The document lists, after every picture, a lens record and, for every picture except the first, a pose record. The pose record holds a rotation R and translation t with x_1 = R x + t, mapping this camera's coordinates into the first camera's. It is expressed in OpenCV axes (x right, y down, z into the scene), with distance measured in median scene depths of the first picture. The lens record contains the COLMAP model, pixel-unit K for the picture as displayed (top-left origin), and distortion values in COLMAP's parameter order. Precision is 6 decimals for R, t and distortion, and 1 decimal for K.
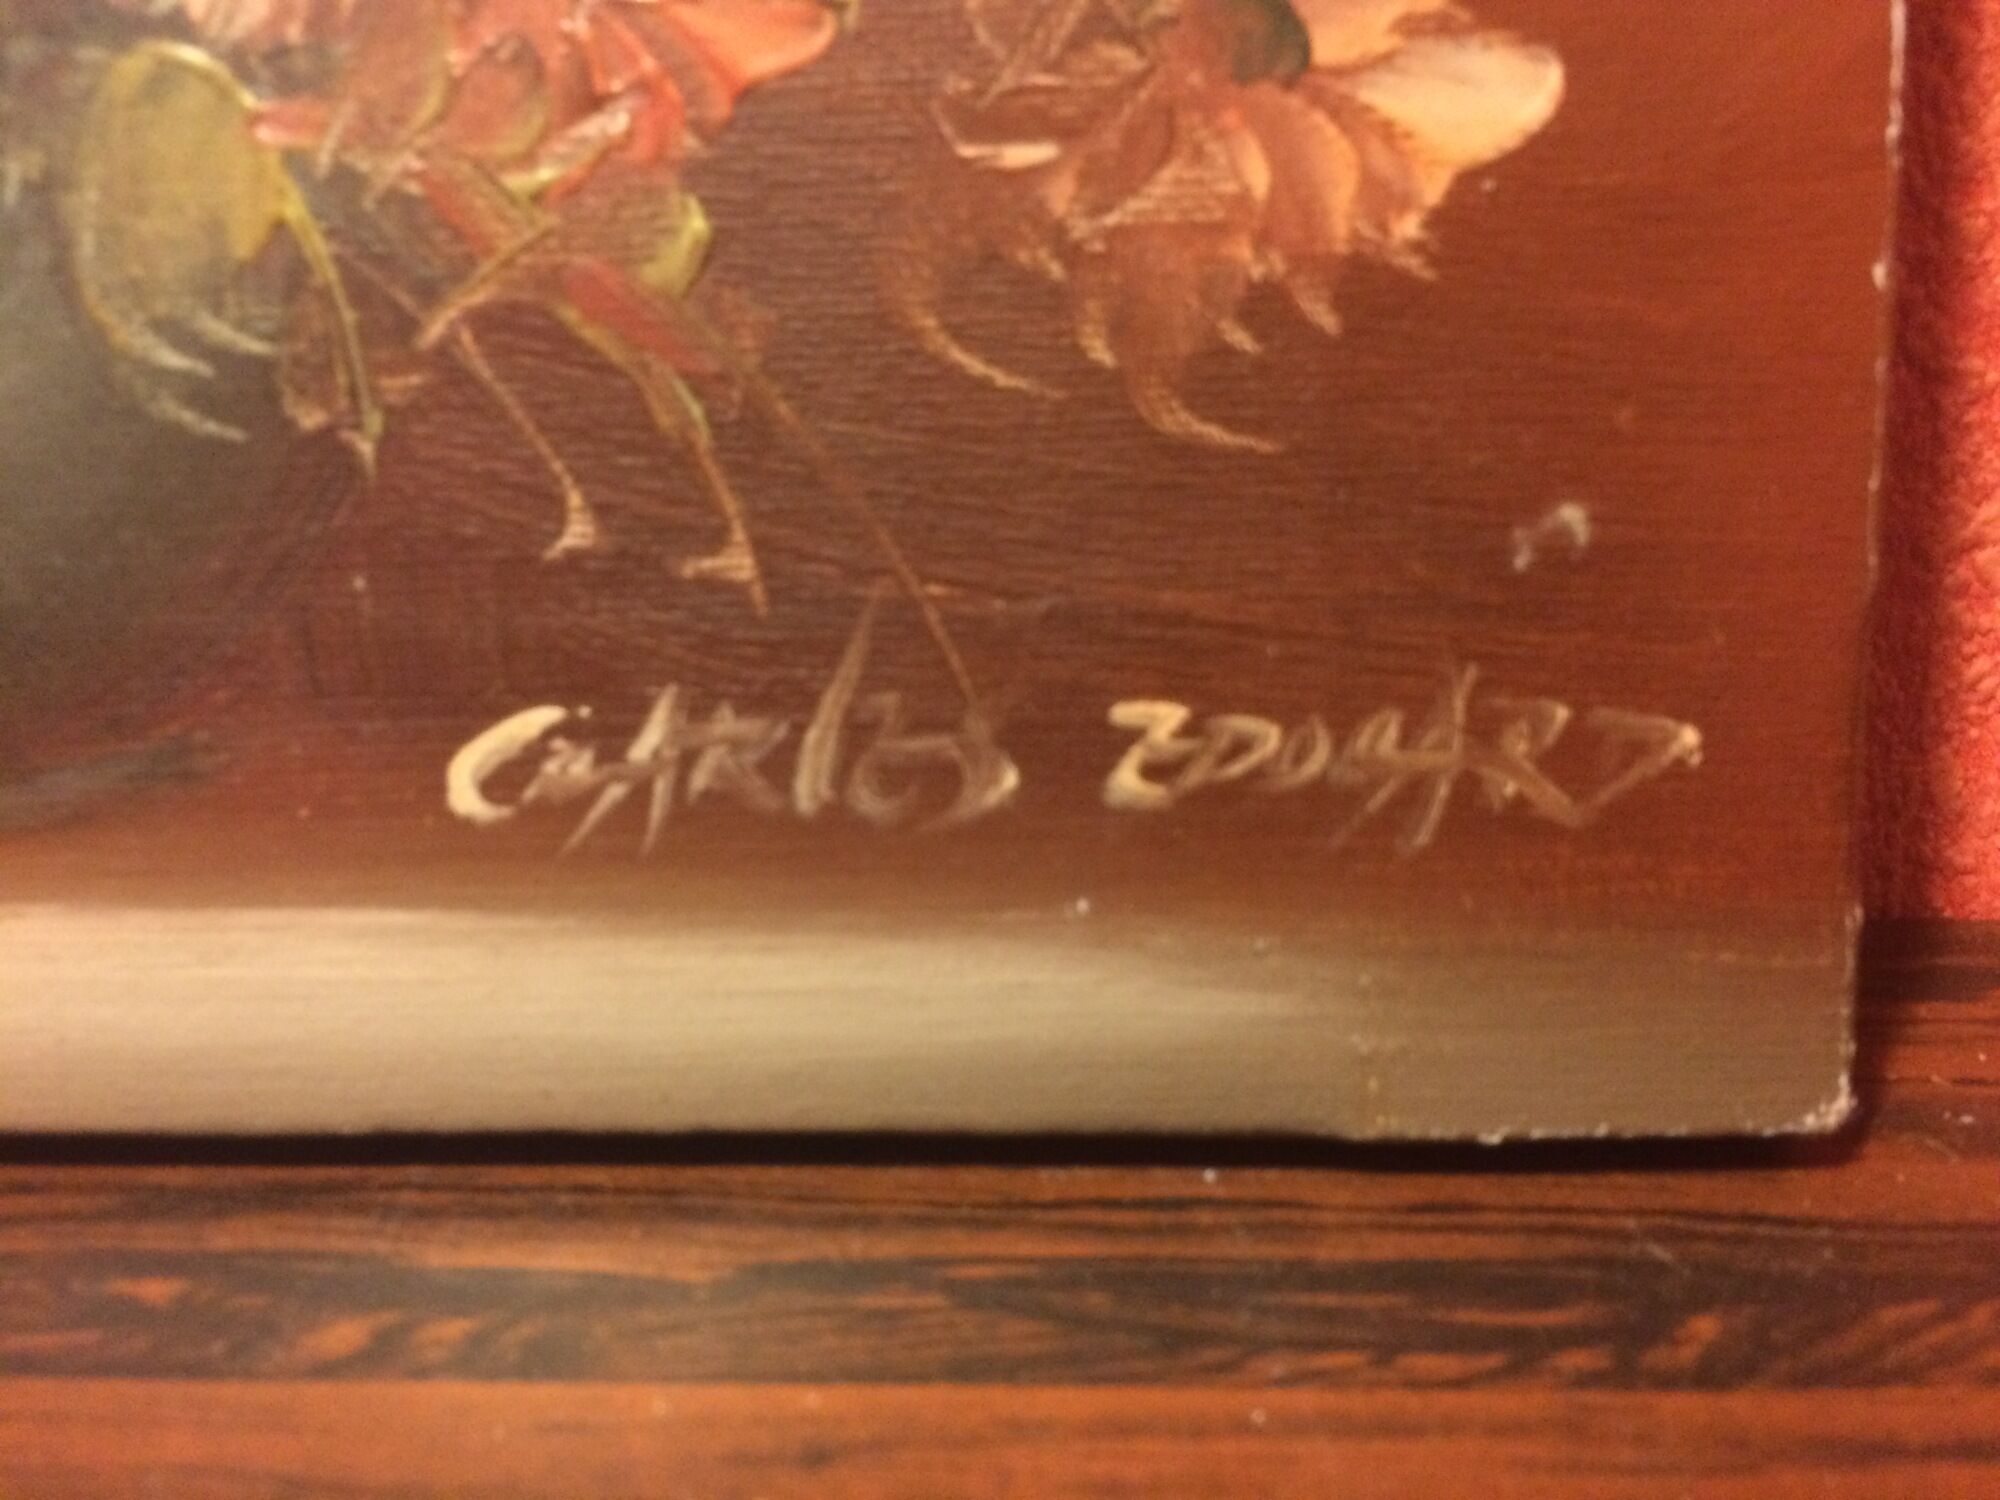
lens RADIAL K [[1699.5, 0, 991.1], [0, 1699.5, 755.1], [0, 0, 1]] dist [0.066084, -0.102194]
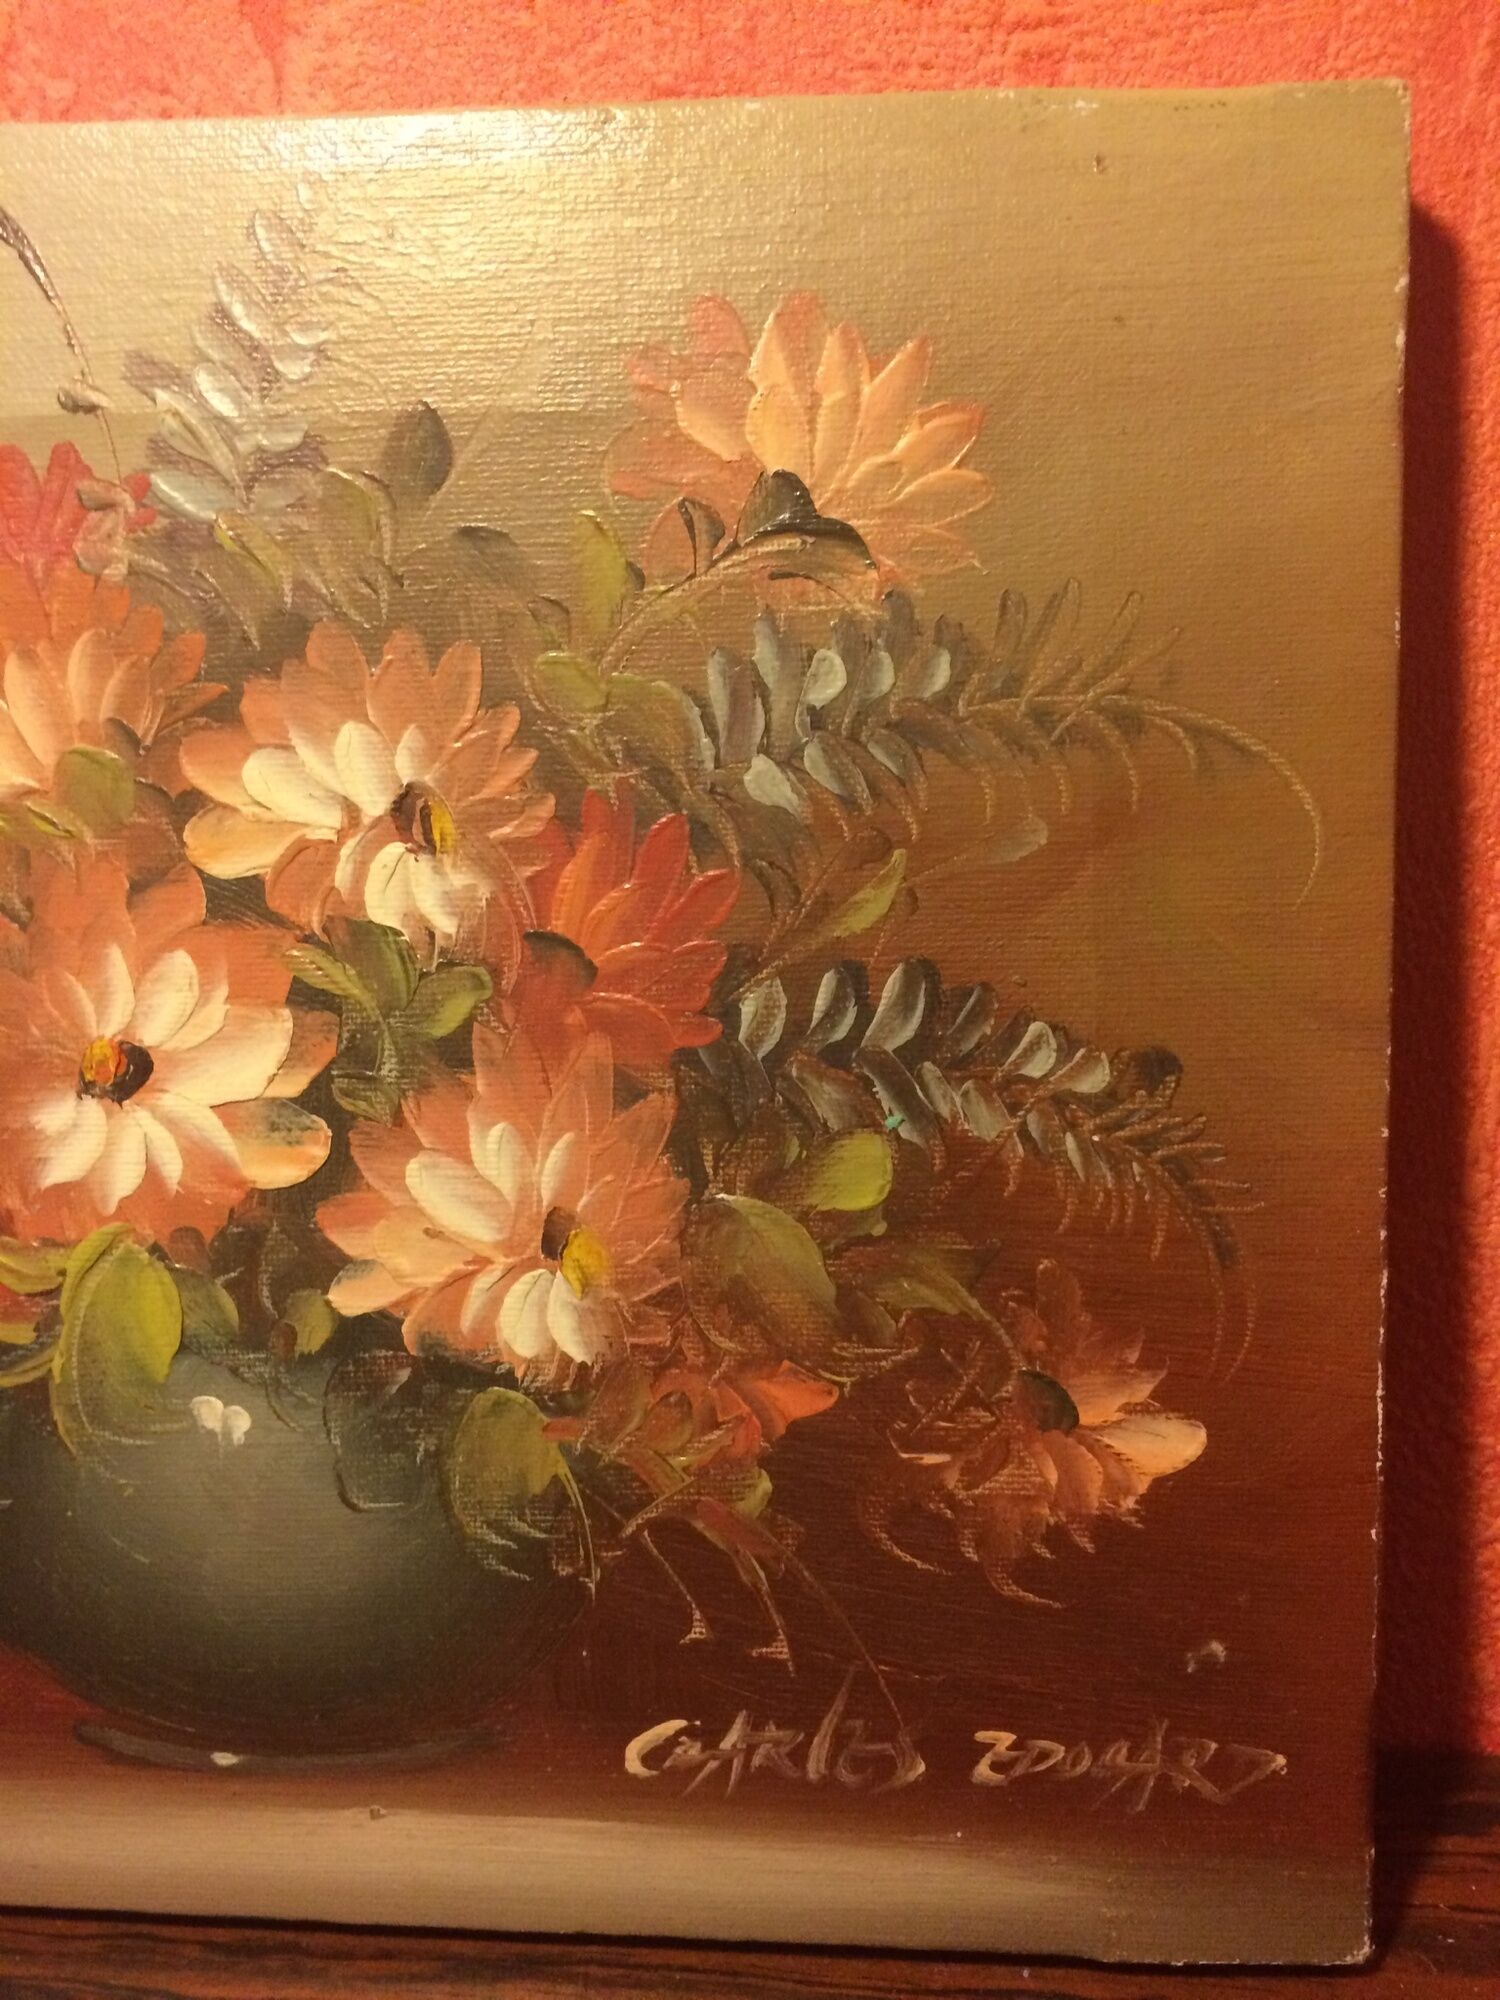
lens RADIAL K [[1699.5, 0, 759.7], [0, 1699.5, 1008.4], [0, 0, 1]] dist [0.066084, -0.102194]
pose [[0.999176, 0.014048, -0.038088, -0.110072], [-0.015849, 0.998751, -0.047389, -0.752426], [0.037375, 0.047954, 0.998150, -0.974233]]
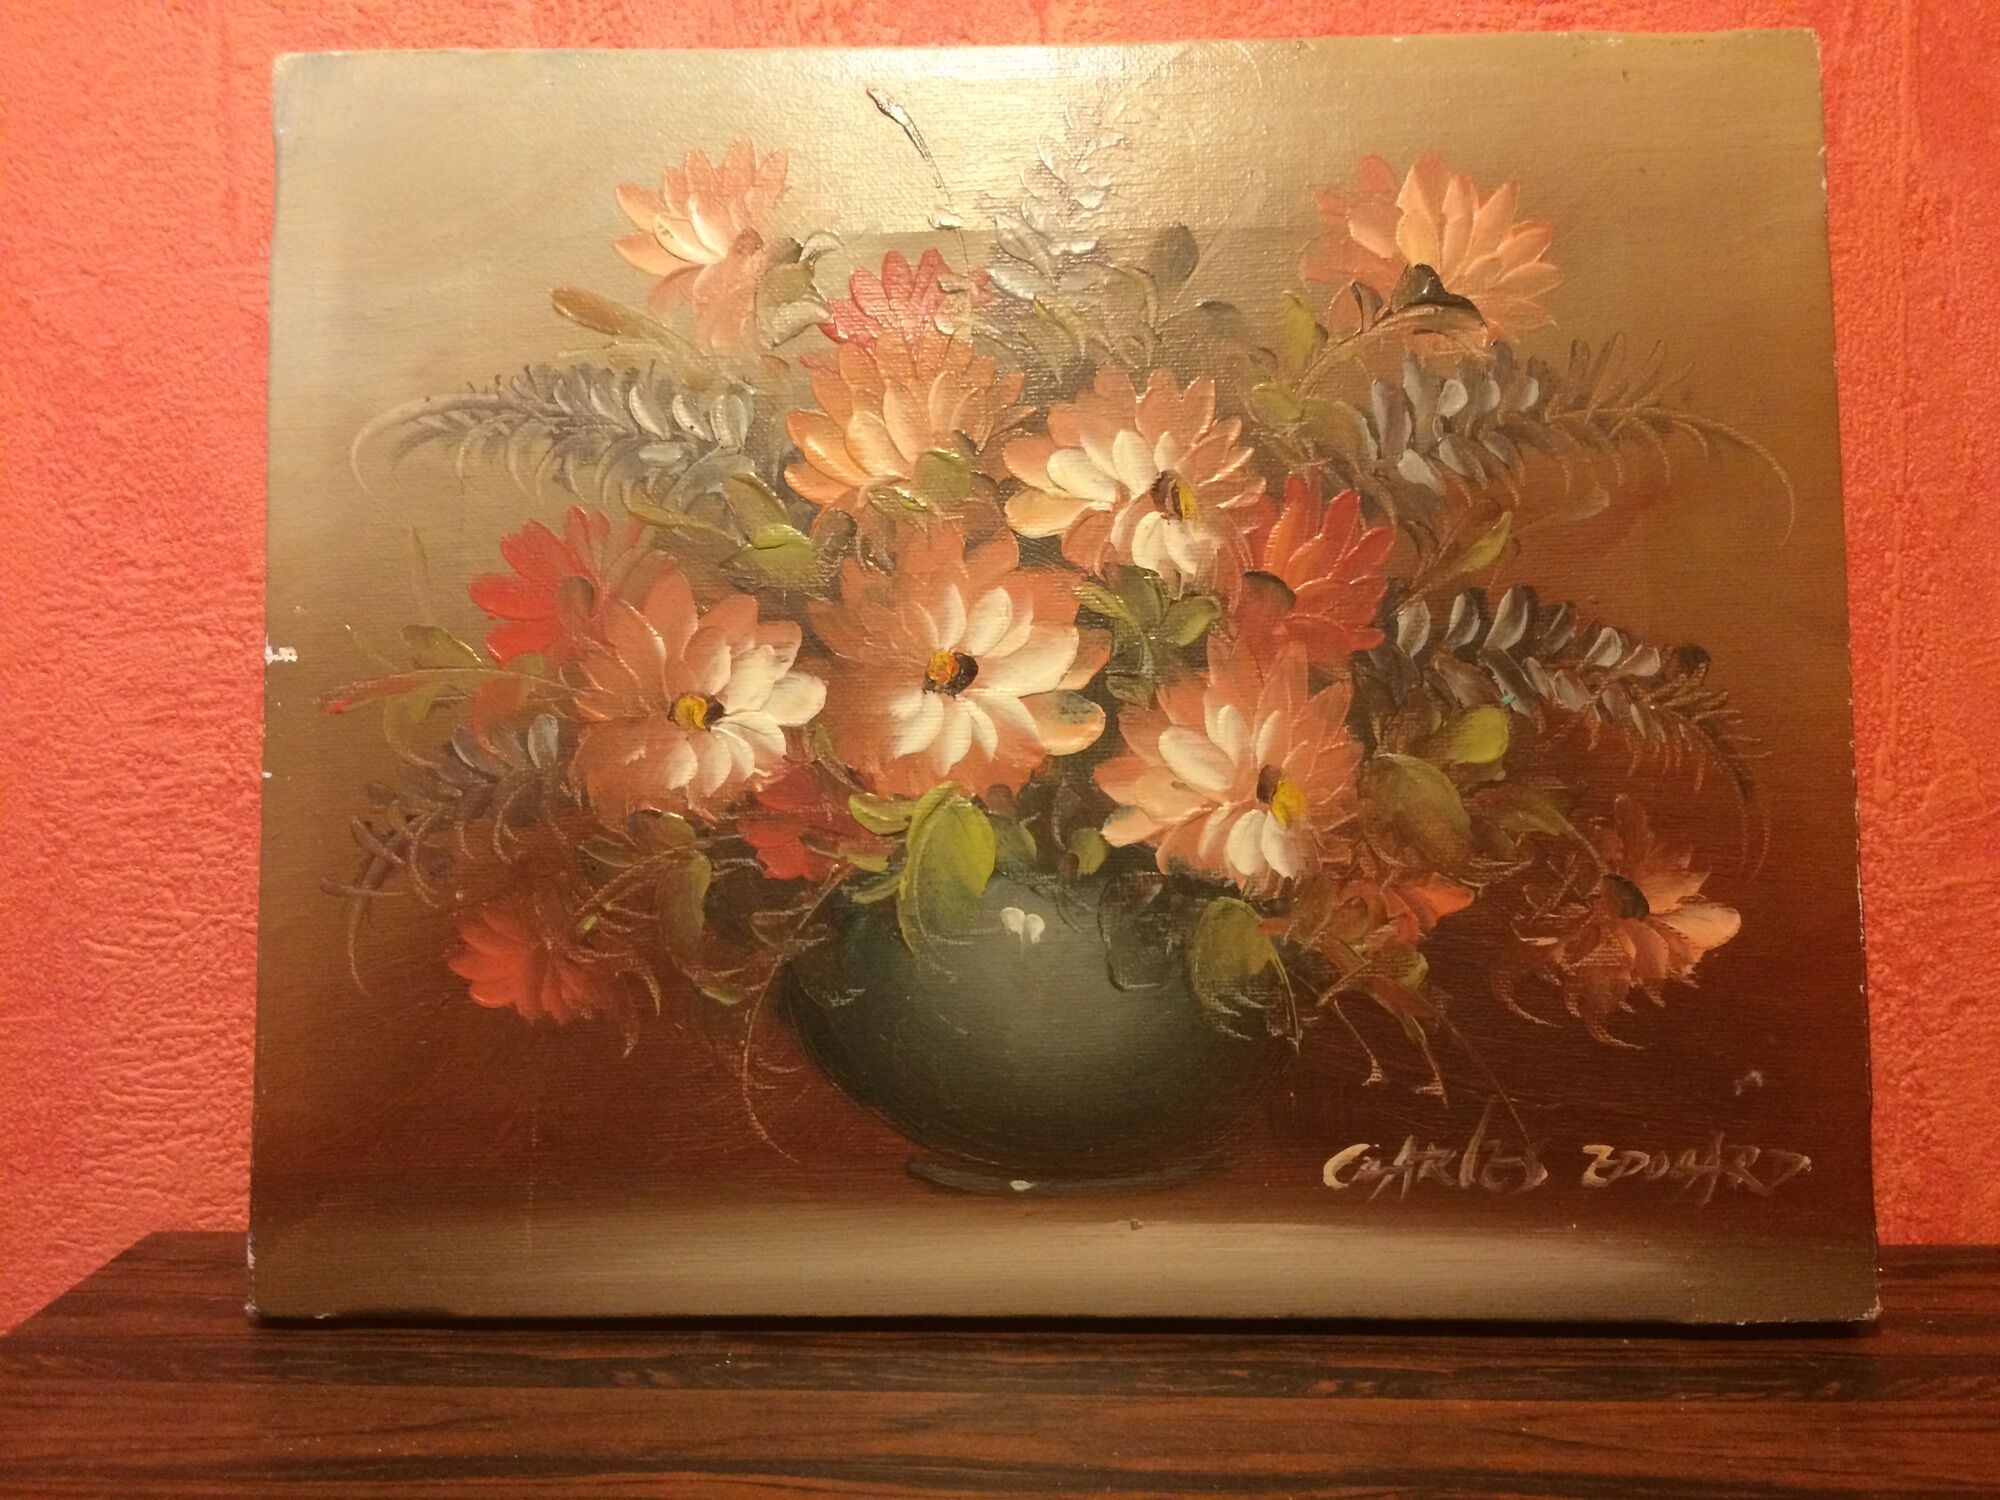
lens RADIAL K [[1699.5, 0, 1001.5], [0, 1699.5, 770.0], [0, 0, 1]] dist [0.066084, -0.102194]
pose [[0.999970, 0.007221, 0.002773, -0.841562], [-0.006502, 0.978867, -0.204395, -0.051038], [-0.004190, 0.204371, 0.978885, -1.699910]]
